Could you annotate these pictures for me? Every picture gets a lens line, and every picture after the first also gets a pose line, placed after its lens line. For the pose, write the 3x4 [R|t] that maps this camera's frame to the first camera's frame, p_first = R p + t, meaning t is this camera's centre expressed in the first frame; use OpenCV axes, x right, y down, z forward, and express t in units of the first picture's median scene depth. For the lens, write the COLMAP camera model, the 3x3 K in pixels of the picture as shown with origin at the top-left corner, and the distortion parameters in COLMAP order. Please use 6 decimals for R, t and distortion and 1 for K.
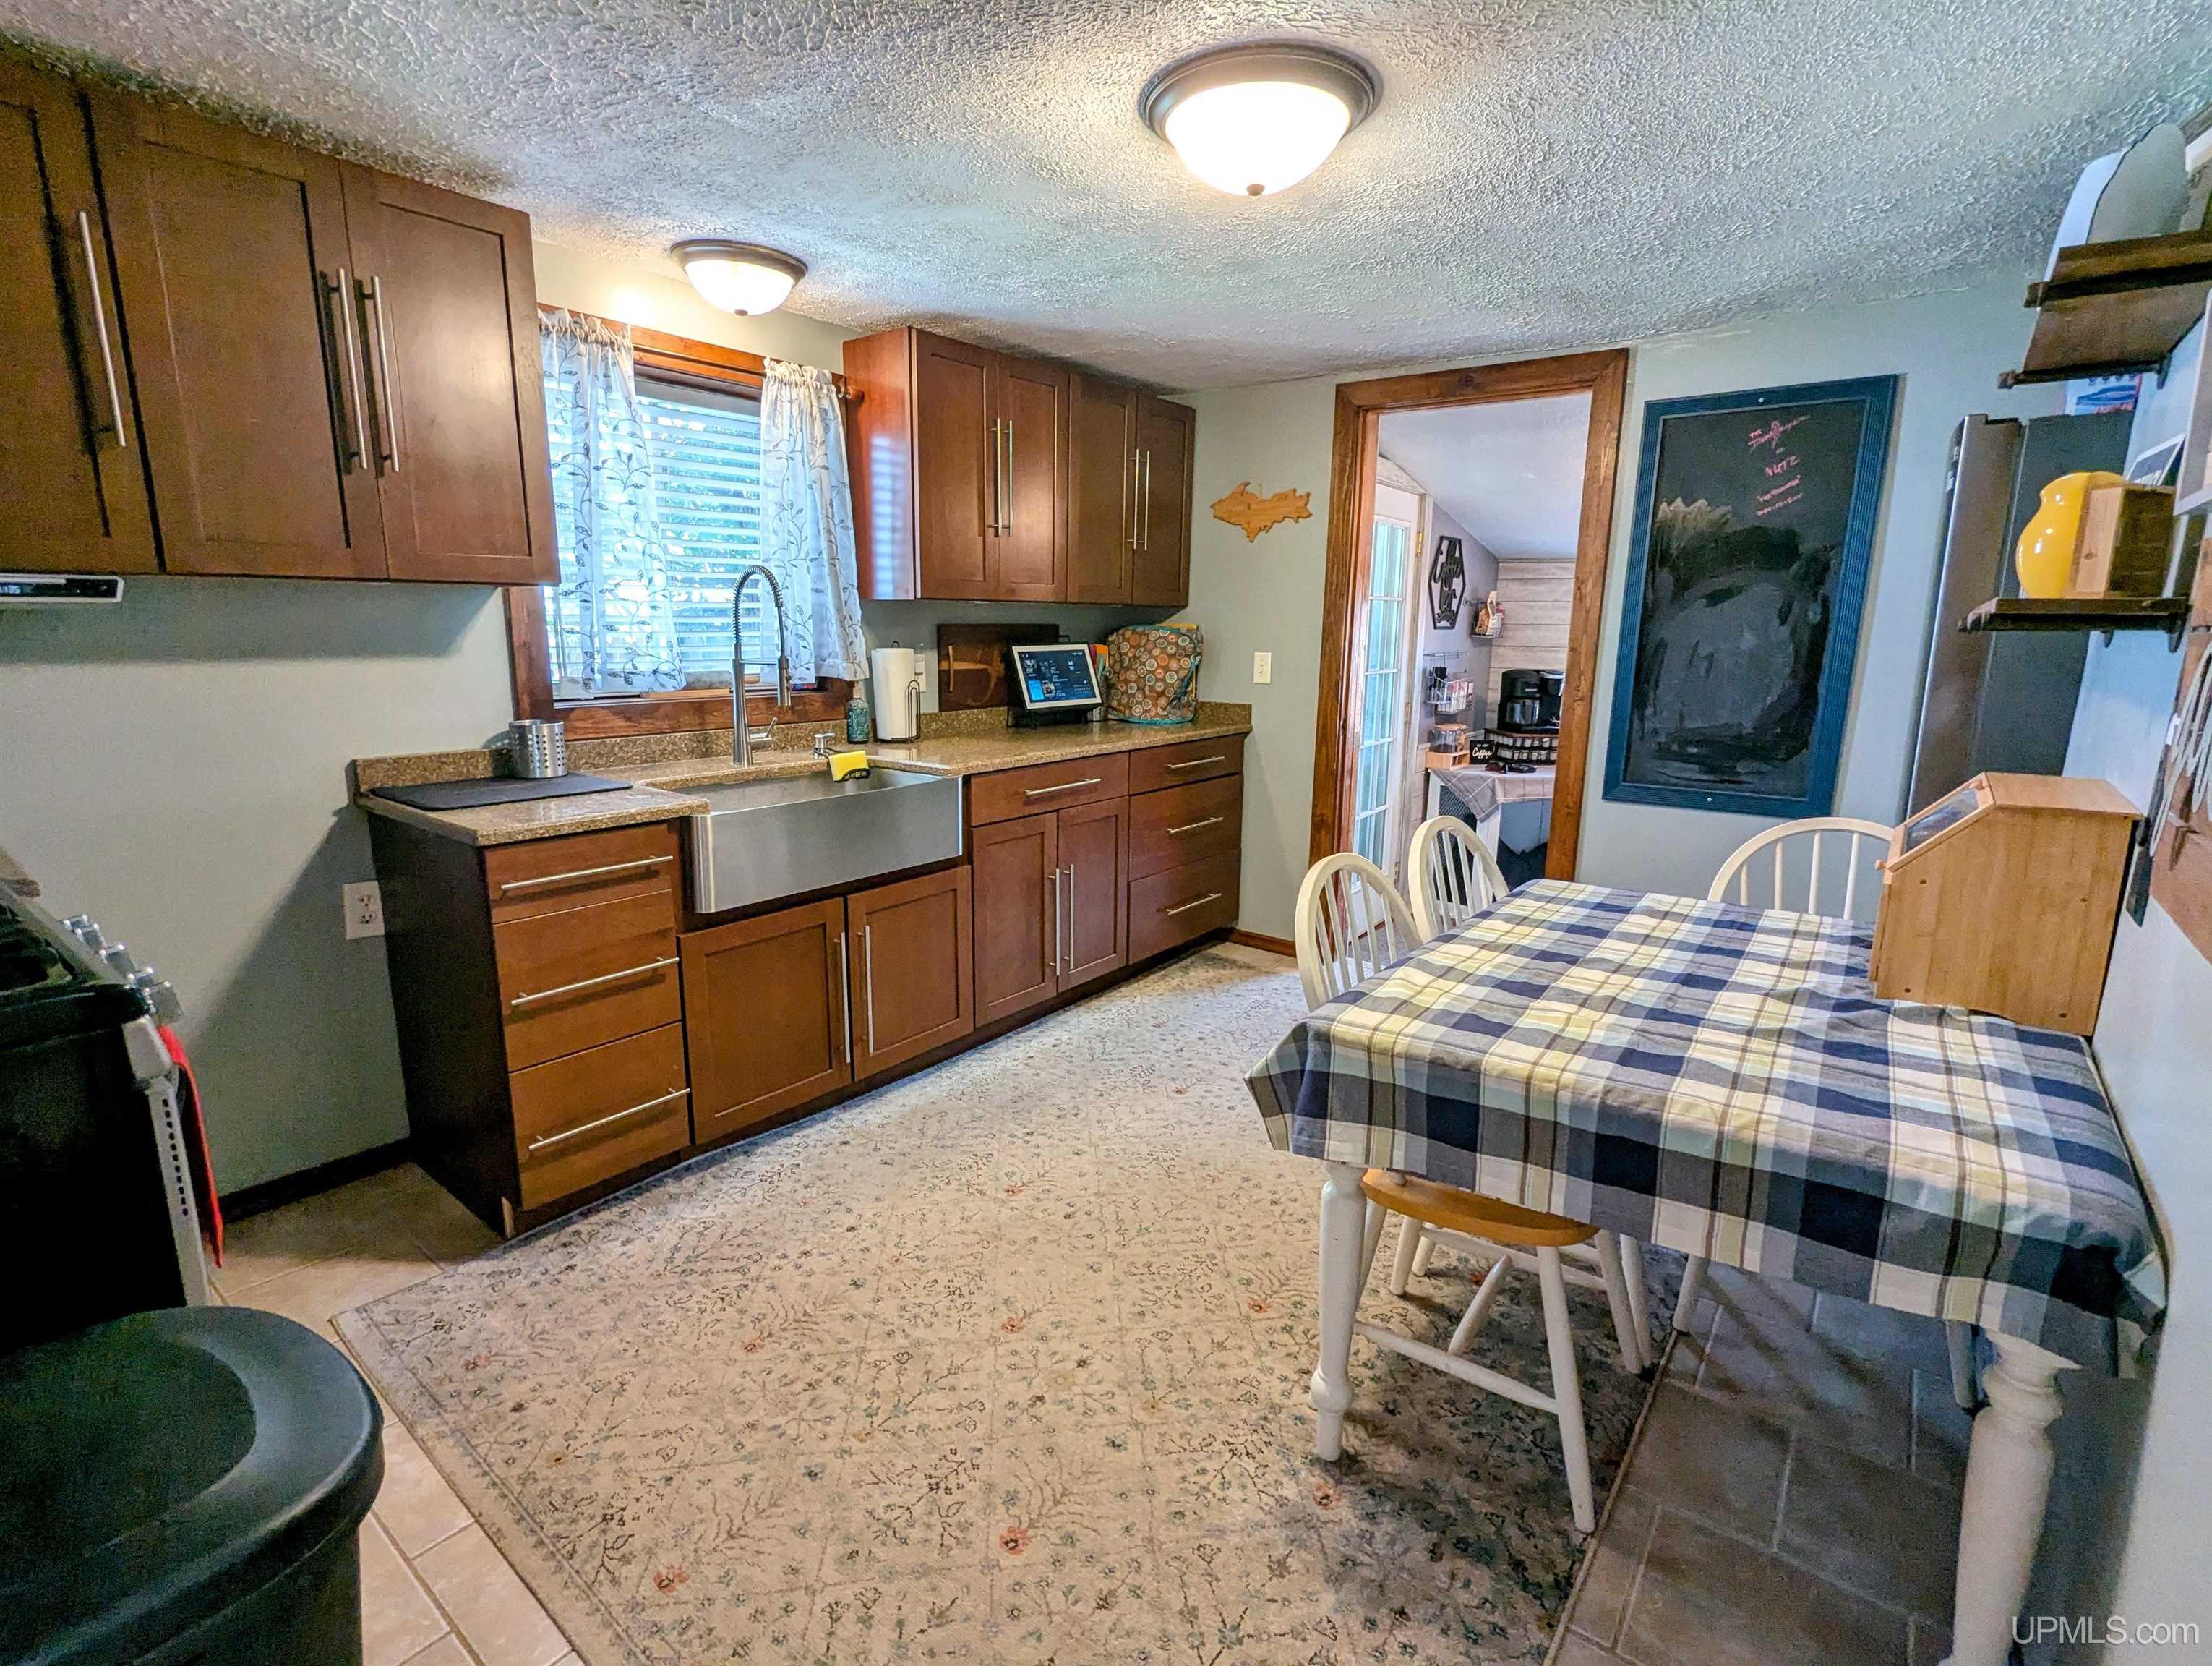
lens RADIAL K [[1051.4, 0, 1101.2], [0, 1051.4, 828.3], [0, 0, 1]] dist [0.003562, -0.001602]
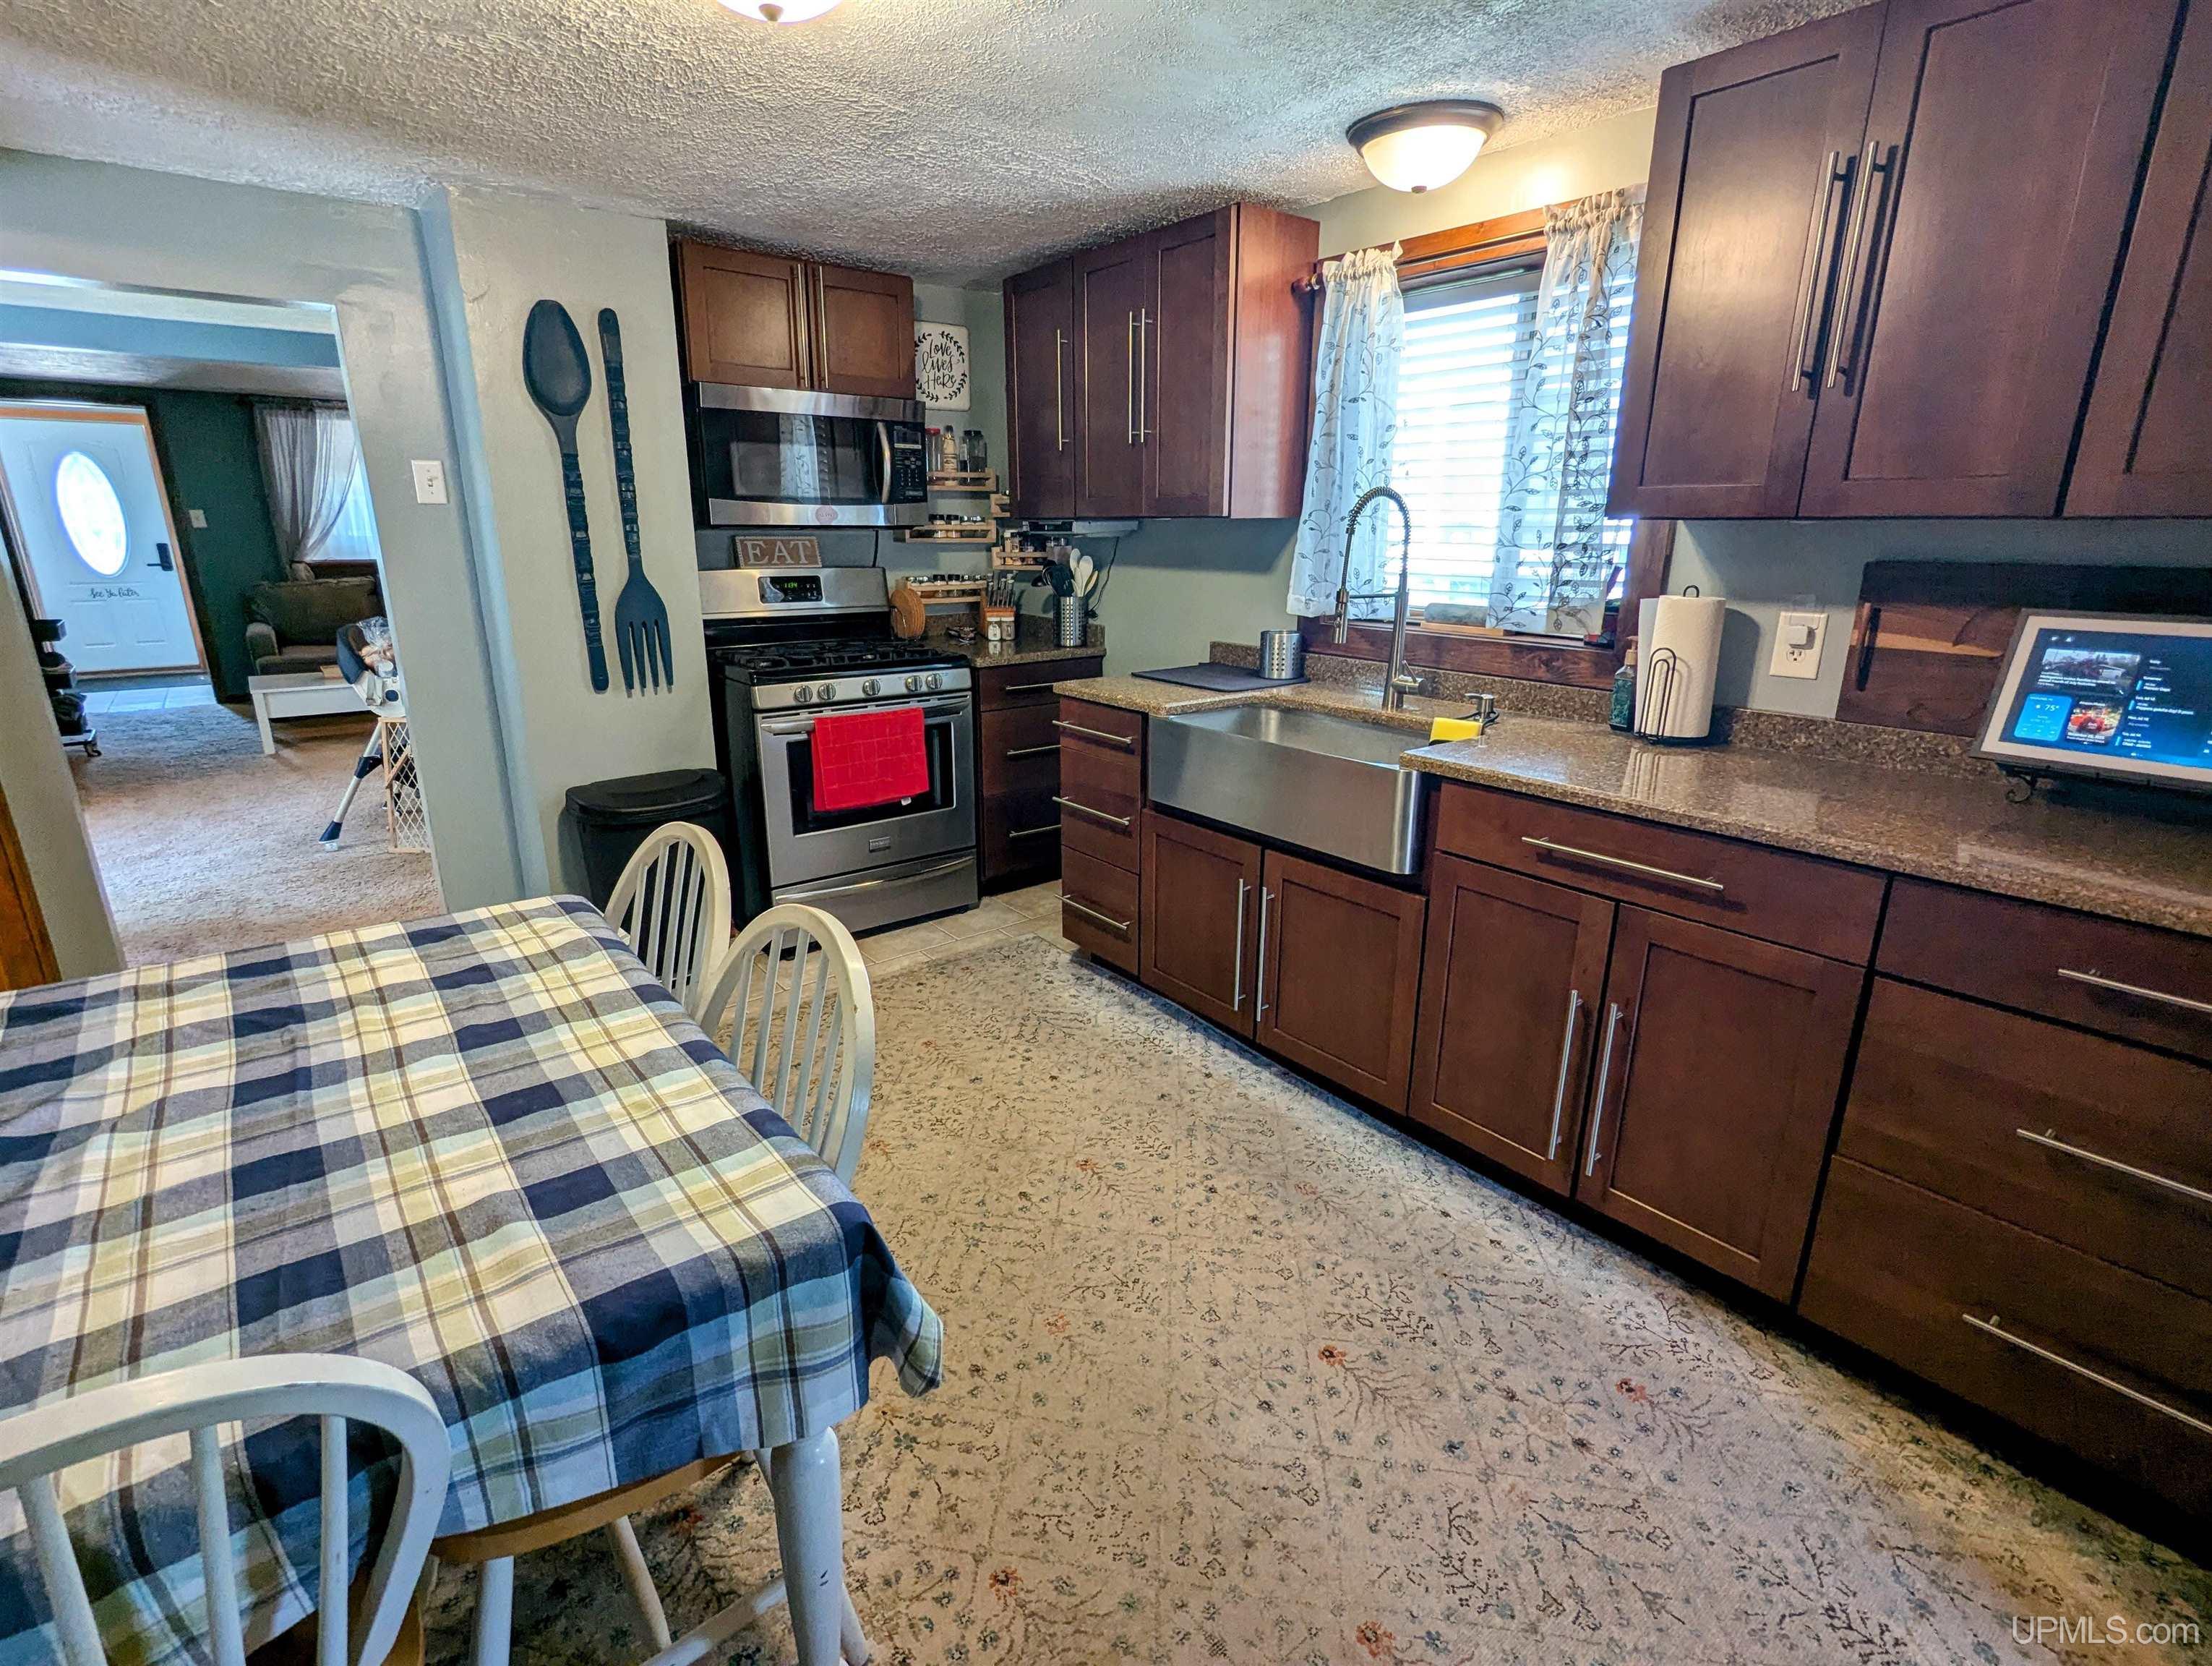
lens RADIAL K [[1051.4, 0, 1091.7], [0, 1051.4, 828.6], [0, 0, 1]] dist [0.003562, -0.001602]
pose [[-0.239475, 0.263599, -0.934434, 0.567975], [-0.191665, 0.930664, 0.311655, -0.183171], [0.951796, 0.253732, -0.172348, 0.864776]]
